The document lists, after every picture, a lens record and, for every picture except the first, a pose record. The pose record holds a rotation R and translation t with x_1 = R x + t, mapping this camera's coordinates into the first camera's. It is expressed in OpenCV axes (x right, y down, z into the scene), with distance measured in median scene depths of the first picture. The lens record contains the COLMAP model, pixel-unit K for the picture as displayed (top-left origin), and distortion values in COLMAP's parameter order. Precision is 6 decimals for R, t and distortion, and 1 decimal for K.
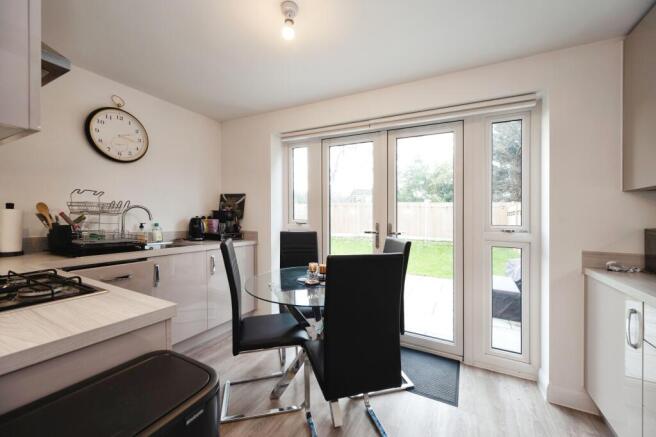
lens RADIAL K [[262.7, 0, 328.3], [0, 262.7, 217.5], [0, 0, 1]] dist [-0.000956, -0.000045]
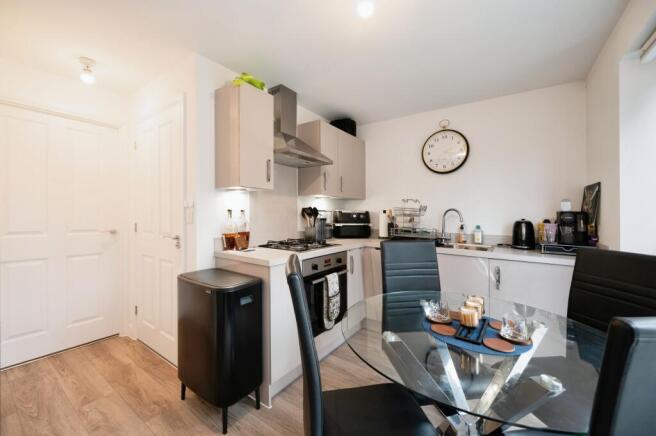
lens RADIAL K [[259.9, 0, 328.6], [0, 259.9, 215.5], [0, 0, 1]] dist [-0.000388, -0.000001]
pose [[-0.122889, 0.001681, -0.992419, 0.444186], [-0.010129, 0.999944, 0.002948, -0.015045], [0.992369, 0.010415, -0.122866, 0.600080]]
